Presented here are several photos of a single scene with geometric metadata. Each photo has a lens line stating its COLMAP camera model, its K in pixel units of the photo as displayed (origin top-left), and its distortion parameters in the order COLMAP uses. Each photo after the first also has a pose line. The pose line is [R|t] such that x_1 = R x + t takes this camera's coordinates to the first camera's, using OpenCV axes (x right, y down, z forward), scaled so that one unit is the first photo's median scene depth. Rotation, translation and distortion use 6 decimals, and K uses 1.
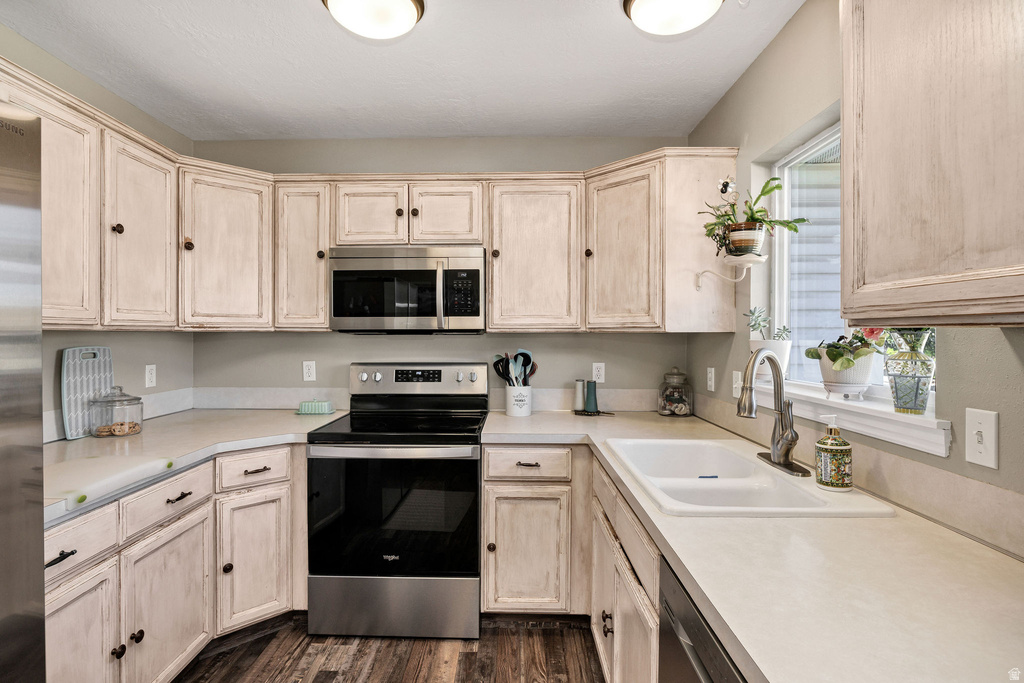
lens RADIAL K [[515.0, 0, 506.2], [0, 515.0, 337.4], [0, 0, 1]] dist [-0.011147, 0.000908]
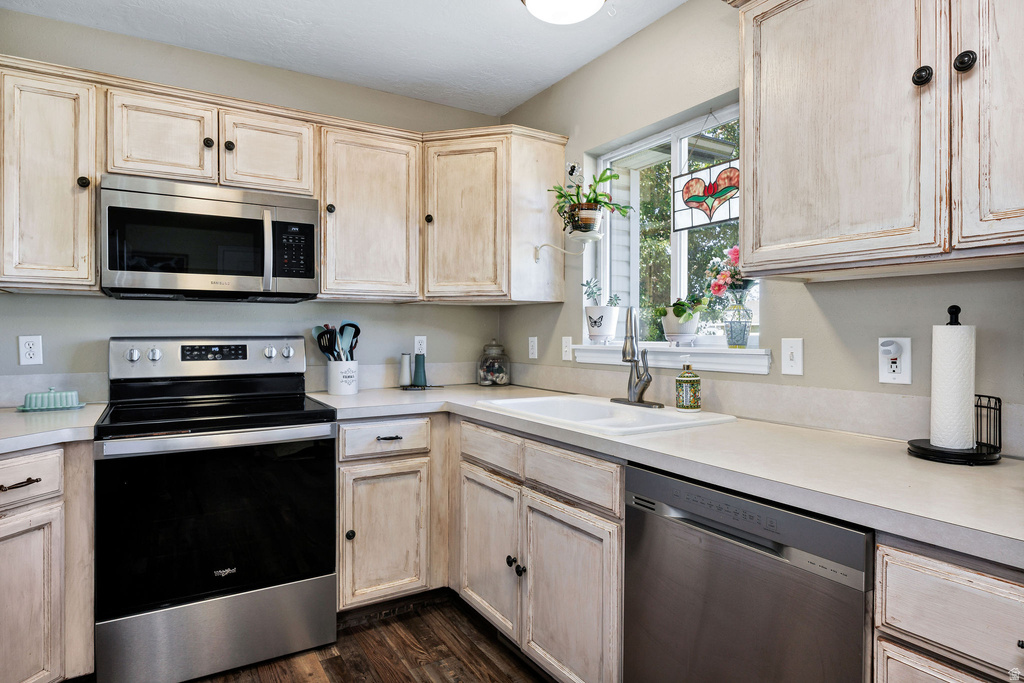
lens RADIAL K [[578.9, 0, 509.0], [0, 578.9, 336.7], [0, 0, 1]] dist [-0.005680, -0.001327]
pose [[0.841807, -0.004834, 0.539756, -0.333291], [0.004286, 0.999988, 0.002272, 0.061577], [-0.539761, 0.000400, 0.841818, 0.004405]]
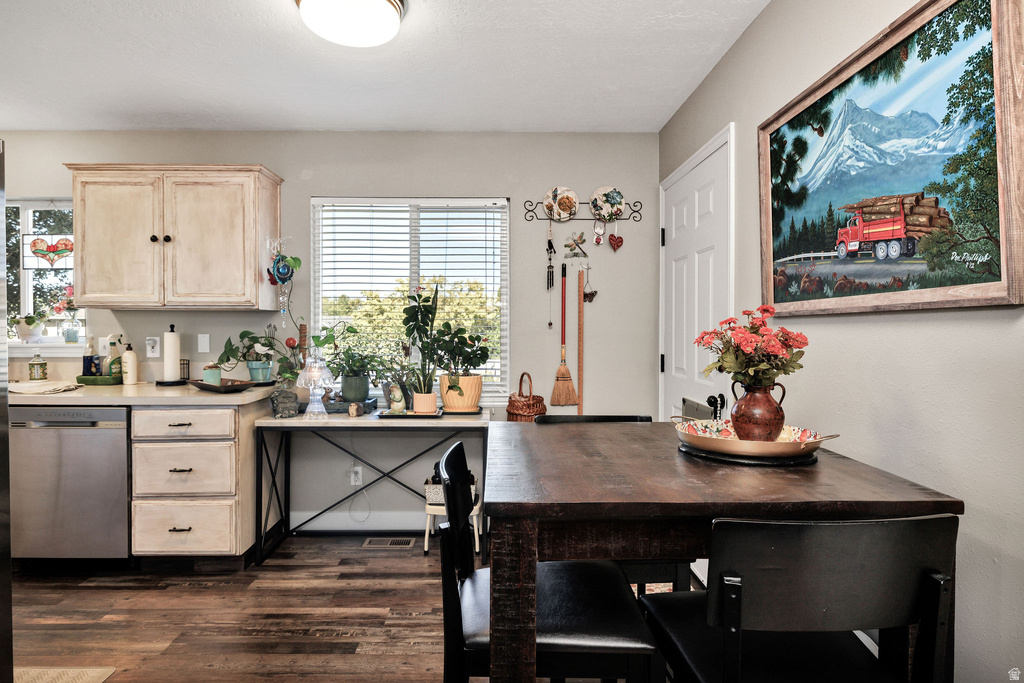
lens RADIAL K [[578.9, 0, 508.4], [0, 578.9, 335.1], [0, 0, 1]] dist [-0.005680, -0.001327]
pose [[-0.032803, -0.009885, 0.999413, -1.172189], [0.004922, 0.999937, 0.010052, 0.049437], [-0.999450, 0.005249, -0.032752, -0.577556]]
